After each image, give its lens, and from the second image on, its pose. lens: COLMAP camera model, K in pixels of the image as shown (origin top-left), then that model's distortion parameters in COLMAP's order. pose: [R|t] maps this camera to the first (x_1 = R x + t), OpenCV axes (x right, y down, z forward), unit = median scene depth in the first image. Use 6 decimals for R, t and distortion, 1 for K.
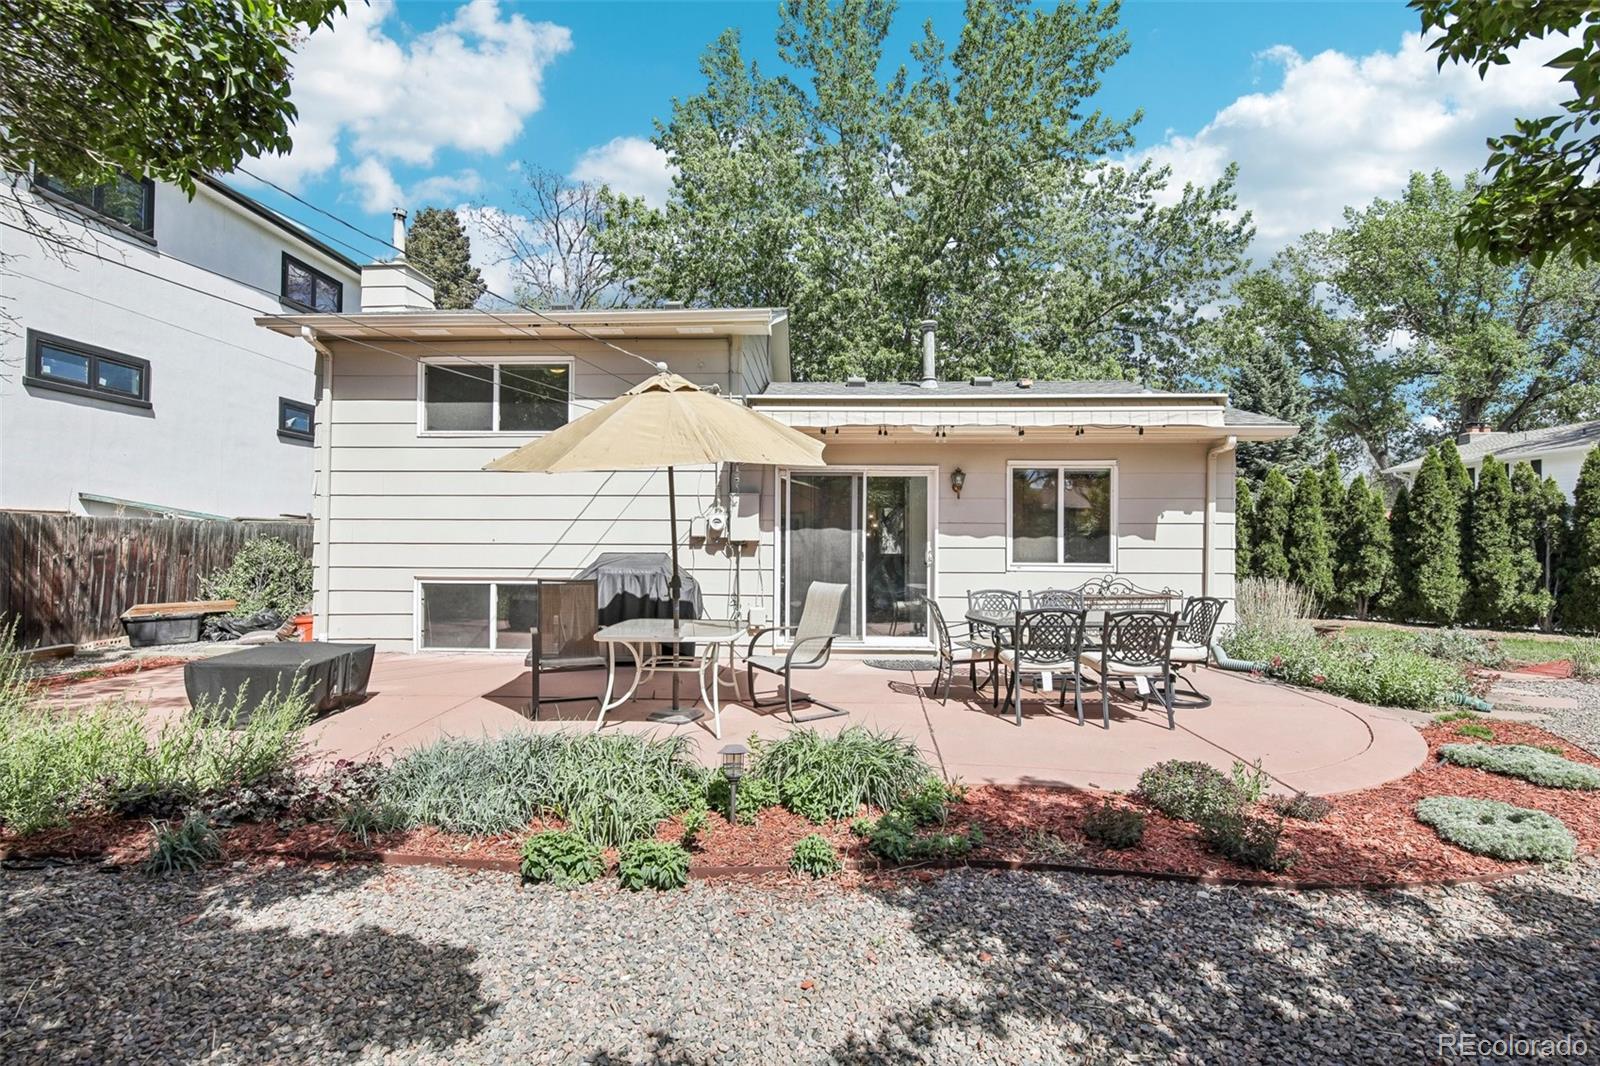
lens RADIAL K [[732.5, 0, 802.0], [0, 732.5, 534.1], [0, 0, 1]] dist [-0.010482, -0.000490]
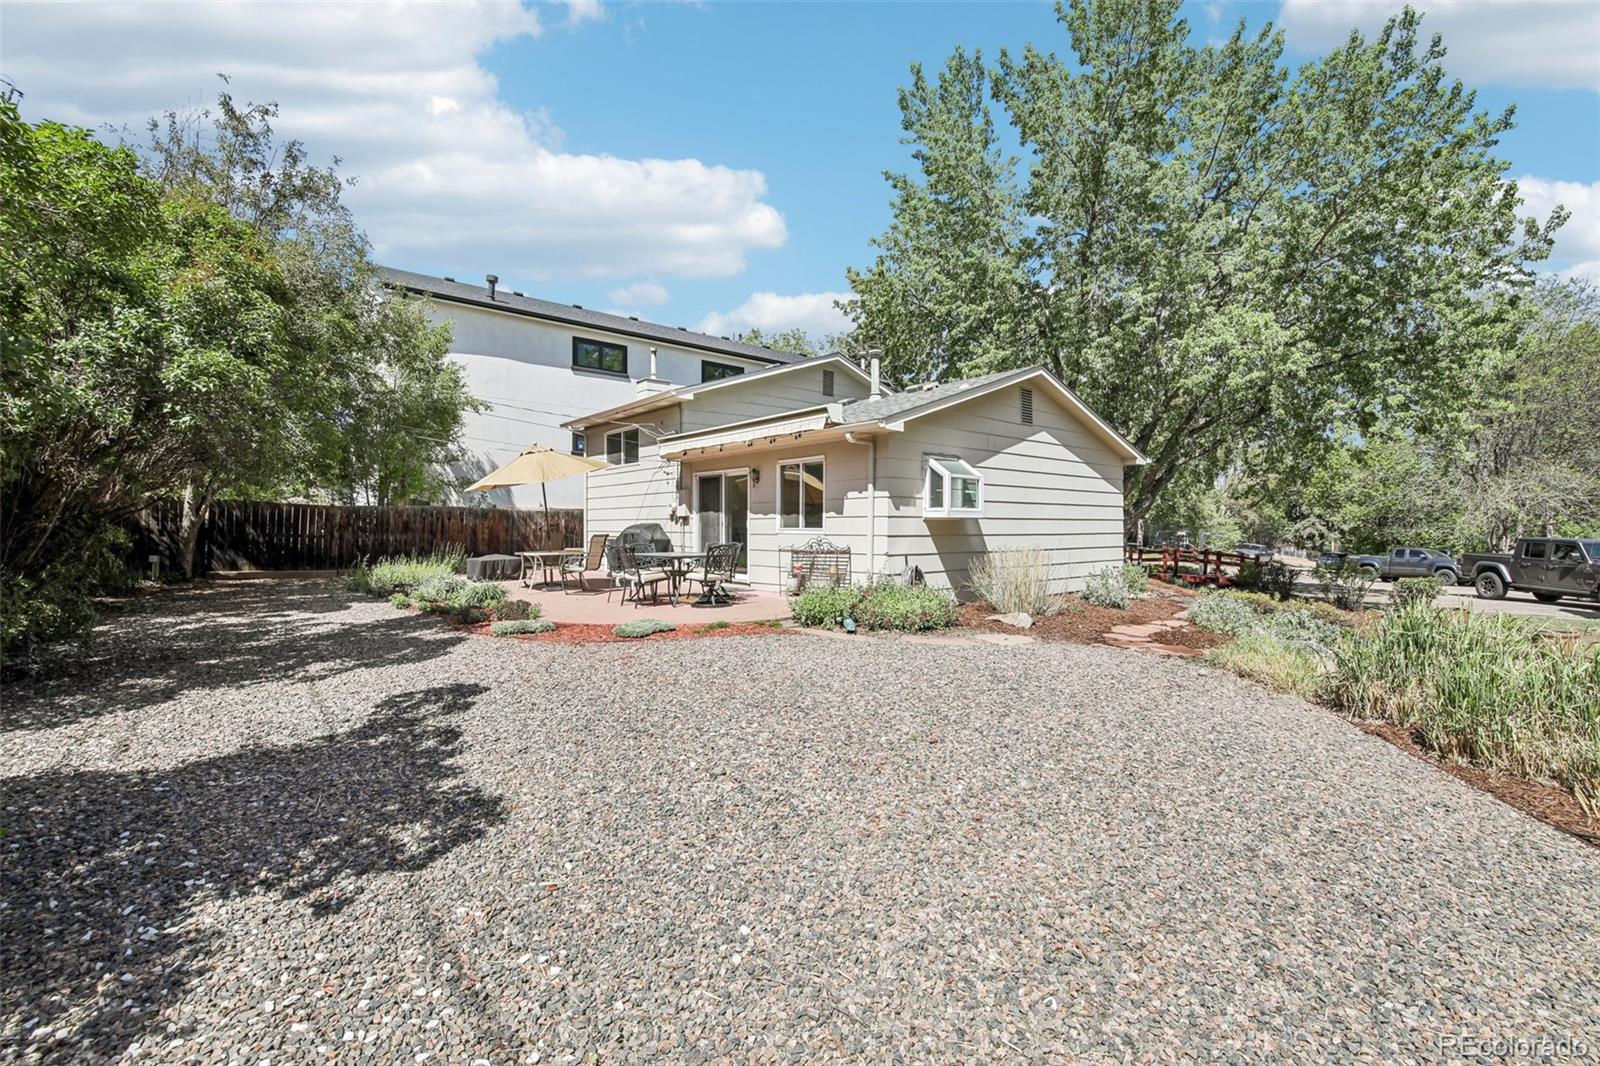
lens RADIAL K [[682.0, 0, 790.9], [0, 682.0, 532.3], [0, 0, 1]] dist [-0.029026, -0.000877]
pose [[0.673016, 0.001550, -0.739627, 1.330142], [0.010172, 0.999884, 0.011352, 0.032068], [0.739558, -0.015164, 0.672922, 0.068938]]
